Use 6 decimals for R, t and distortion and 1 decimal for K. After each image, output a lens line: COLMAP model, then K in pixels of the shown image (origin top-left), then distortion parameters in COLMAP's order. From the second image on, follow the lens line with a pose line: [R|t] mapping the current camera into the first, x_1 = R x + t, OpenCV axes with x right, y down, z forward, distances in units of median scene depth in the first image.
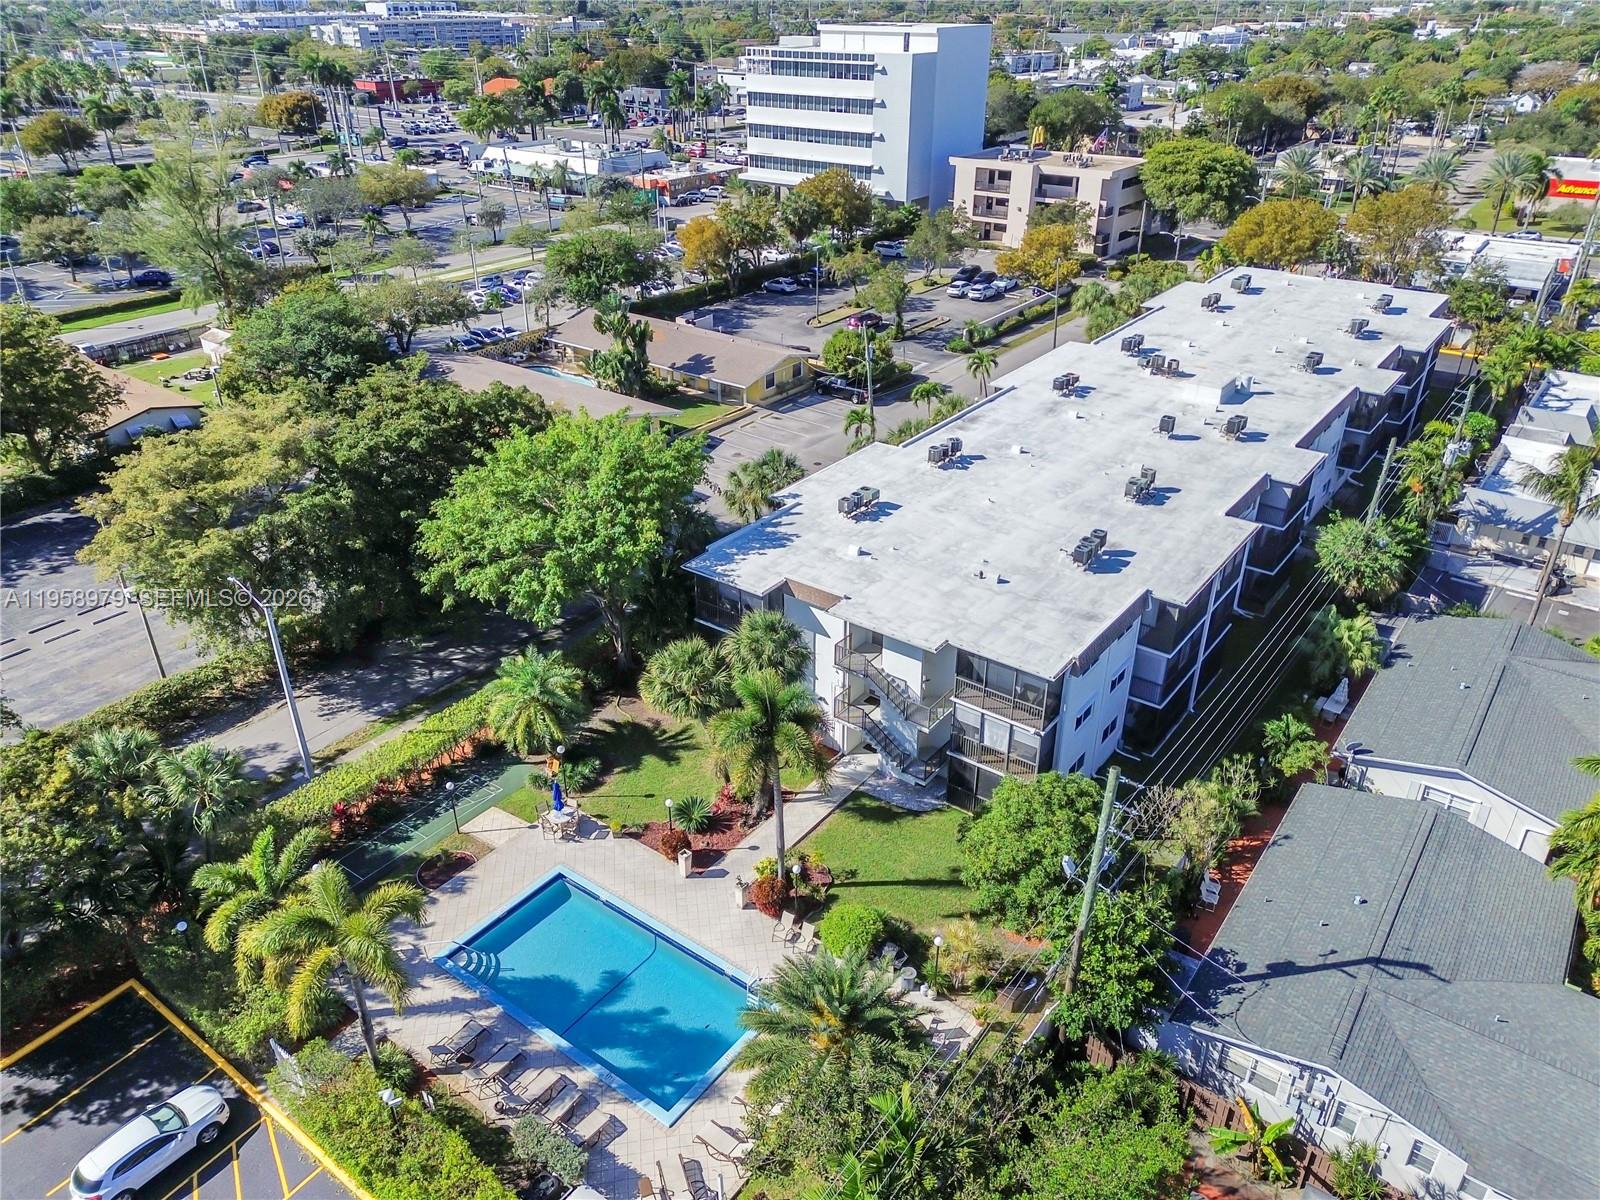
lens RADIAL K [[1120.9, 0, 805.1], [0, 1120.9, 603.2], [0, 0, 1]] dist [0.043639, -0.021393]
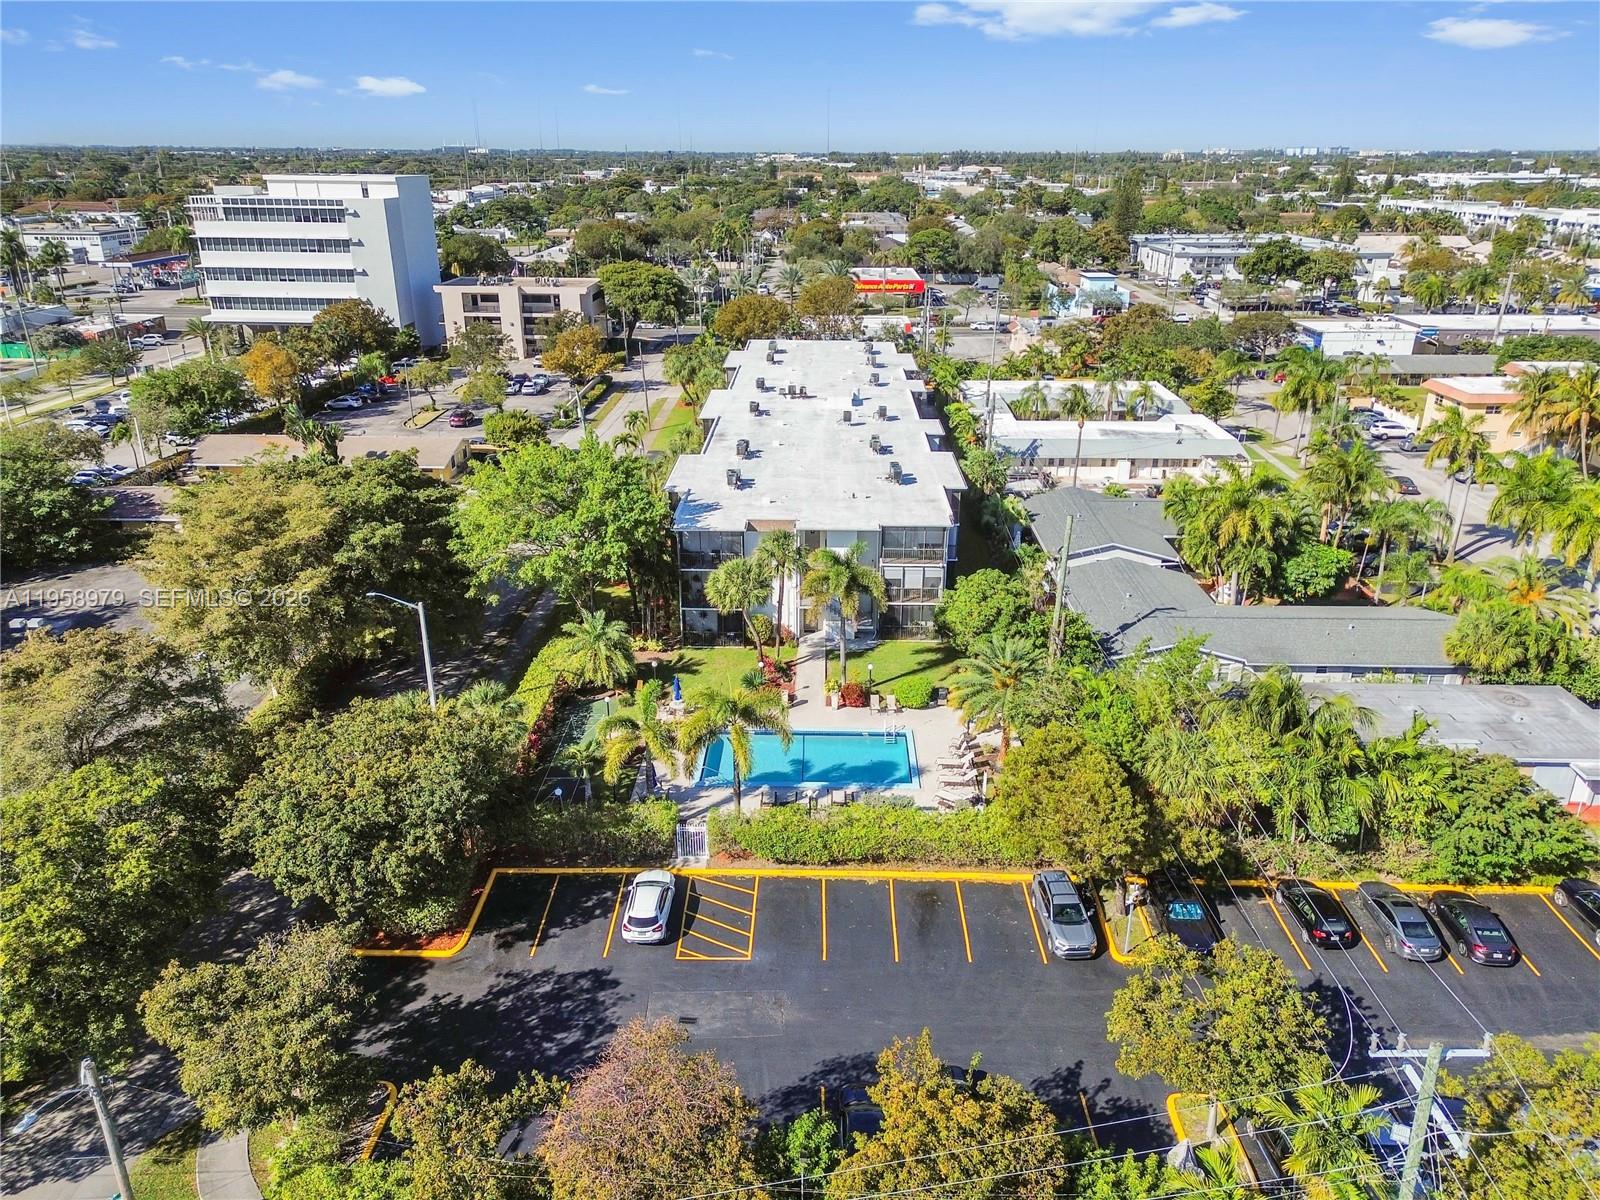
lens RADIAL K [[1120.9, 0, 802.9], [0, 1120.9, 599.6], [0, 0, 1]] dist [0.043639, -0.021393]
pose [[0.815601, -0.211139, 0.538716, -0.246738], [0.274500, 0.960795, -0.039021, 0.049709], [-0.509357, 0.179702, 0.841584, -0.076152]]
